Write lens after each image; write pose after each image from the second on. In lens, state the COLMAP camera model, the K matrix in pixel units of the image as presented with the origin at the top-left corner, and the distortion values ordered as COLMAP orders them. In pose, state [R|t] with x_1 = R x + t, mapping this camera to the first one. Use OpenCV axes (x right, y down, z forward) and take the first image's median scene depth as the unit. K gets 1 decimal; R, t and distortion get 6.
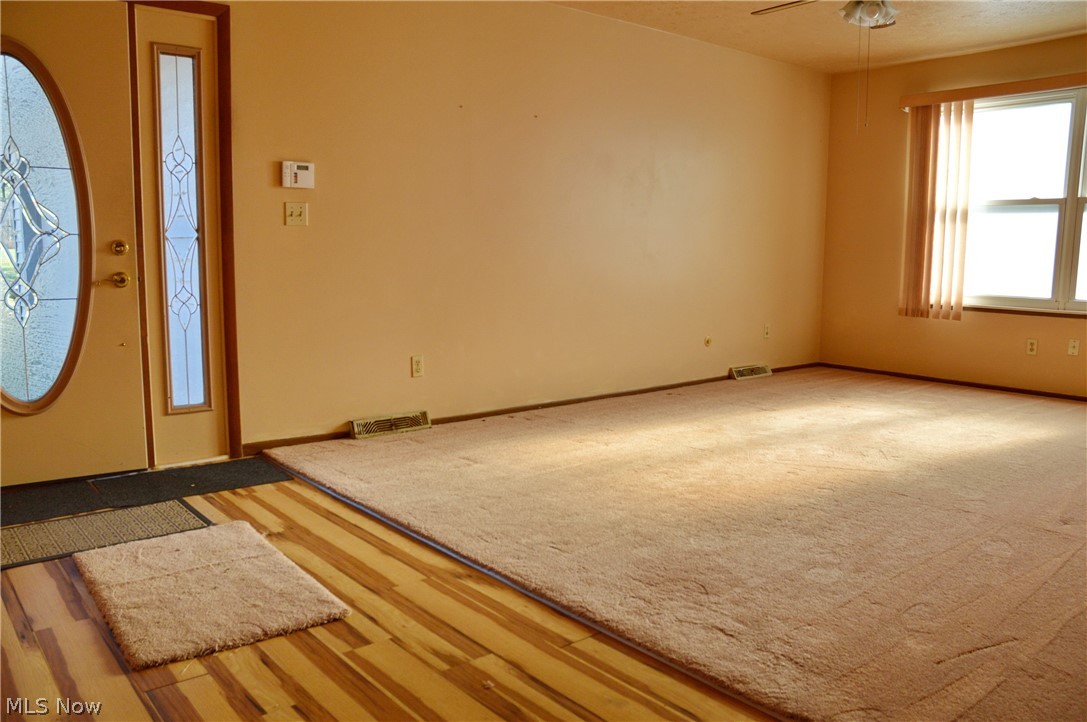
lens RADIAL K [[860.9, 0, 547.3], [0, 860.9, 365.5], [0, 0, 1]] dist [-0.181670, 0.194755]
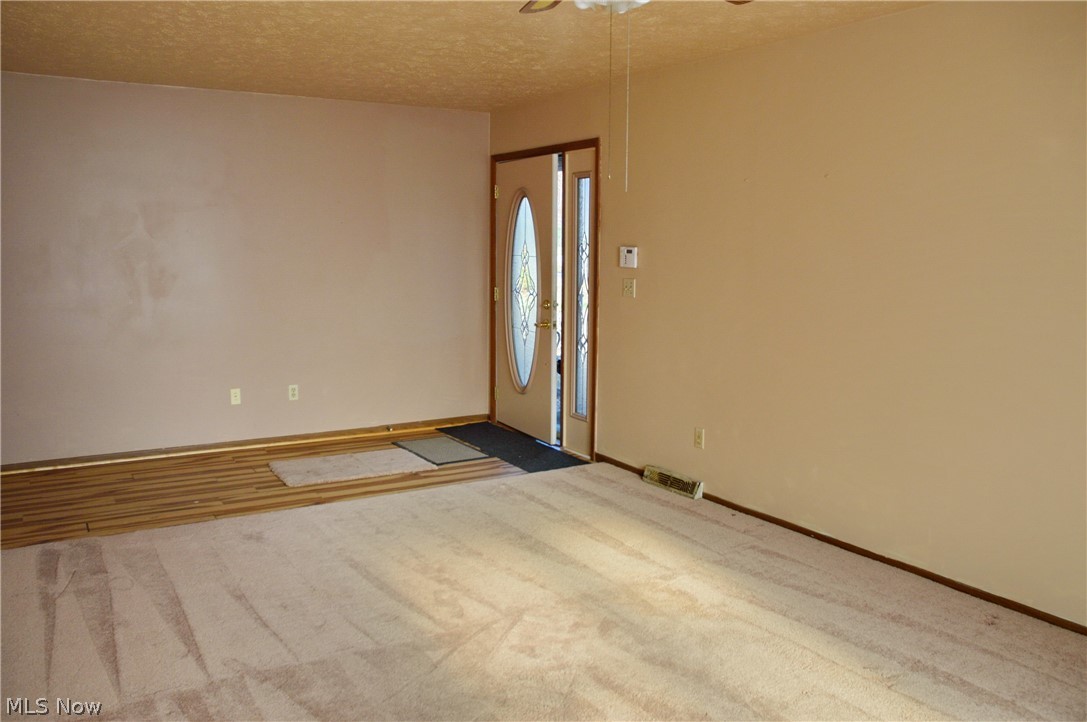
lens RADIAL K [[860.9, 0, 547.3], [0, 860.9, 365.5], [0, 0, 1]] dist [-0.181670, 0.194755]
pose [[-0.132872, 0.133501, -0.982101, 1.001957], [-0.147372, 0.977211, 0.152774, -0.246009], [0.980116, 0.165034, -0.110170, 1.049535]]
